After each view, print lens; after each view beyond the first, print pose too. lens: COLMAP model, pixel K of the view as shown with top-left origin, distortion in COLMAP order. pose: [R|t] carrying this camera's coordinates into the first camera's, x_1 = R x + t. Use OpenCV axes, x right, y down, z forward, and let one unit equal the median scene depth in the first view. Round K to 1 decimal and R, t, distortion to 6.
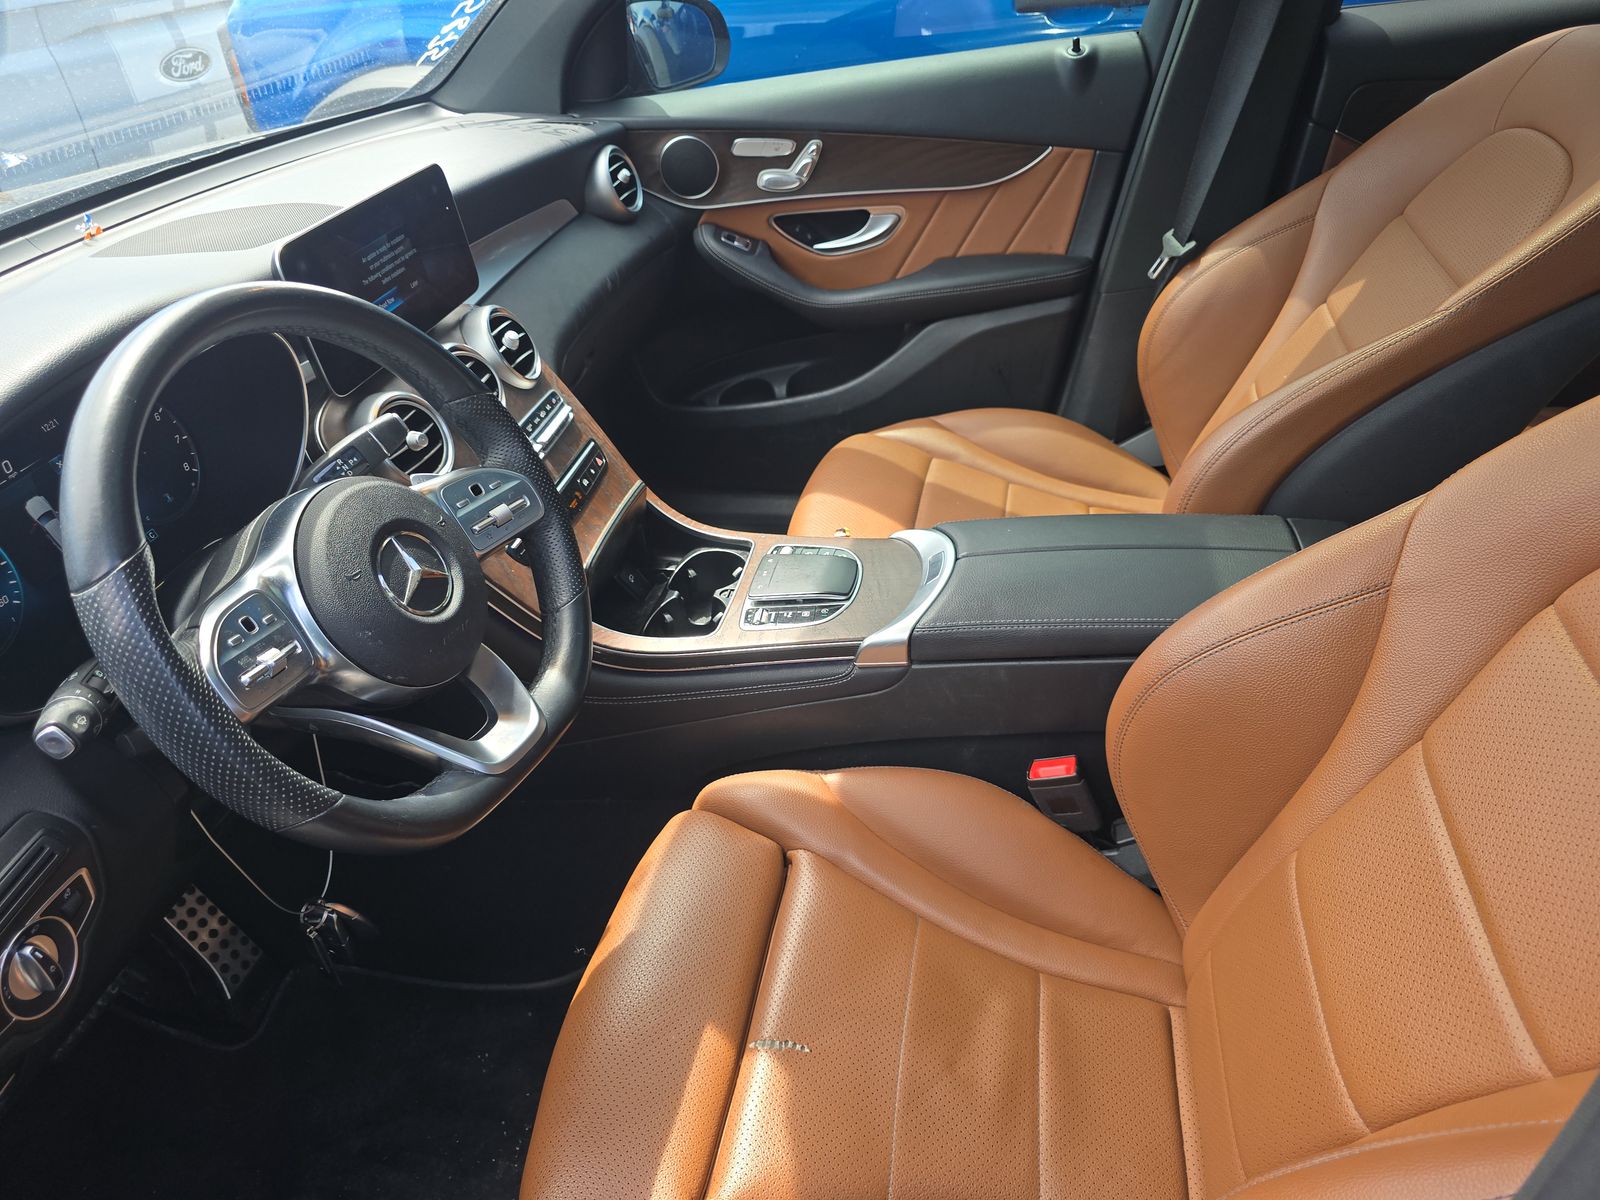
lens RADIAL K [[1049.8, 0, 800.0], [0, 1049.8, 600.0], [0, 0, 1]] dist [0.062942, -0.076857]
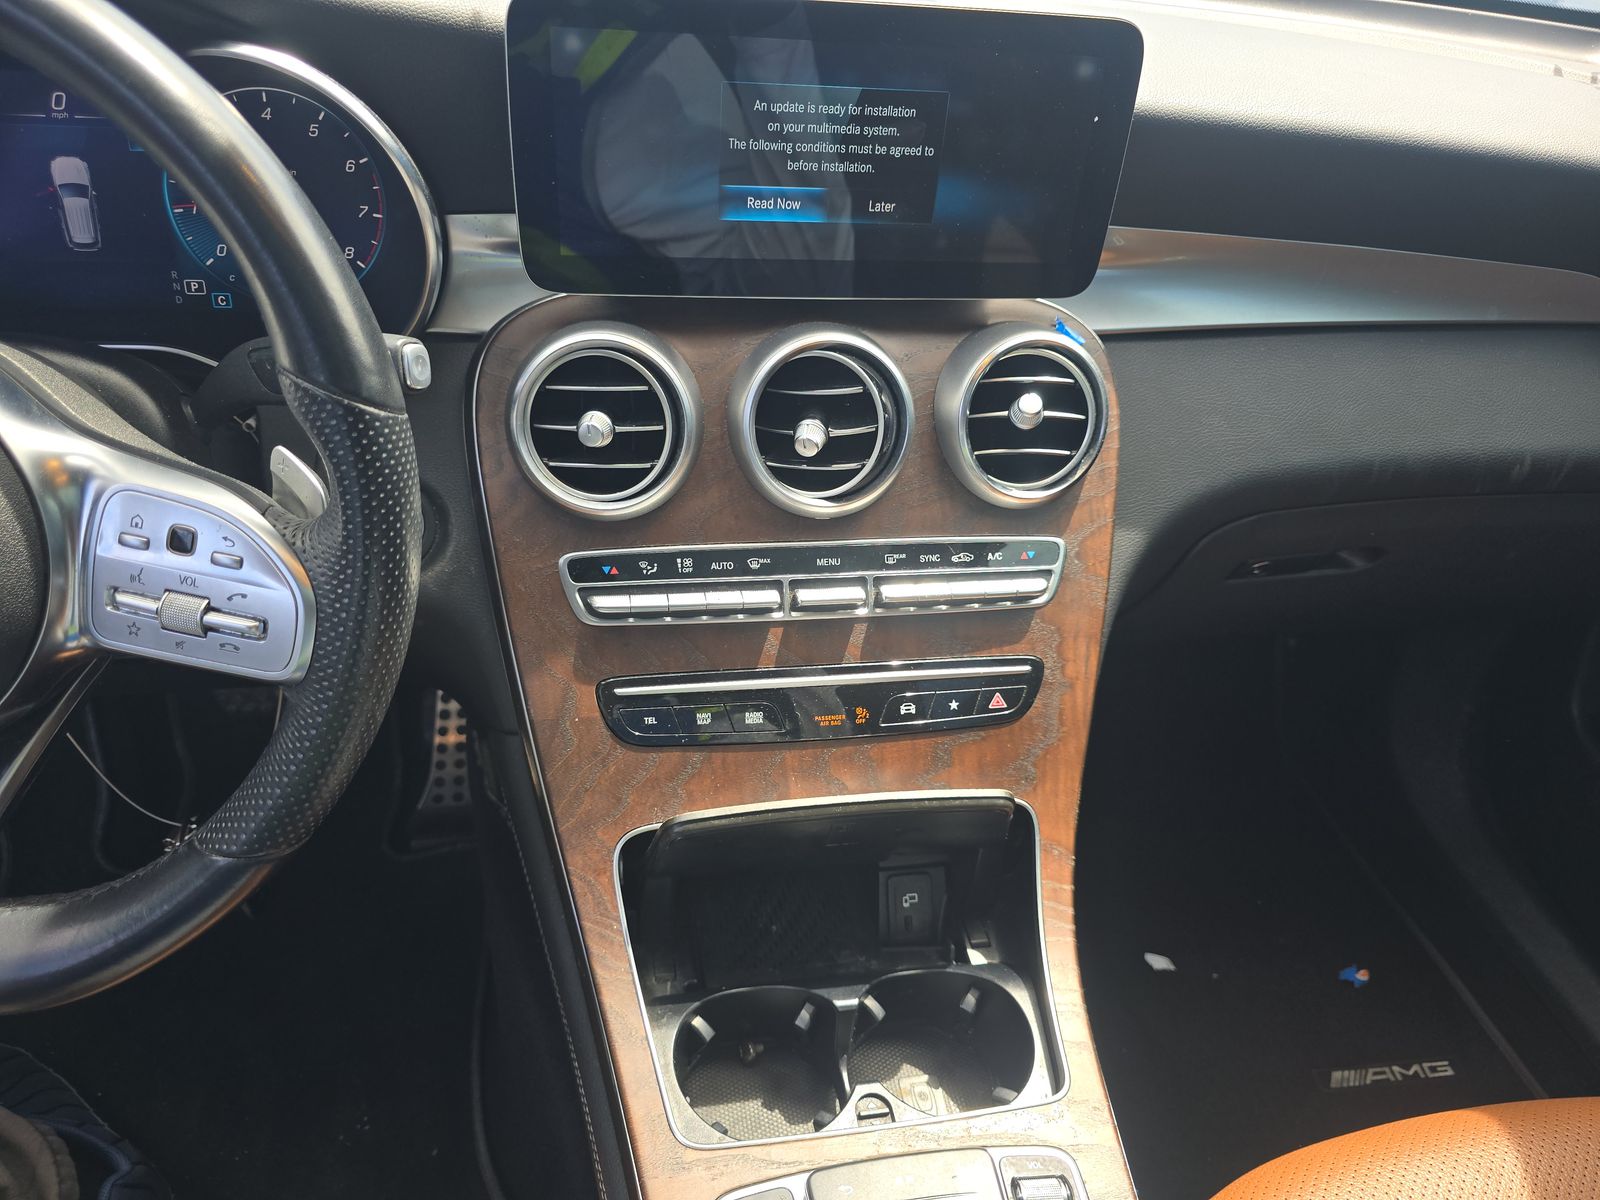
lens RADIAL K [[1049.8, 0, 800.0], [0, 1049.8, 600.0], [0, 0, 1]] dist [0.062942, -0.076857]
pose [[0.359943, 0.650742, -0.668562, 0.085661], [-0.626773, 0.699463, 0.343375, -0.331395], [0.691083, 0.295442, 0.659635, 0.729487]]
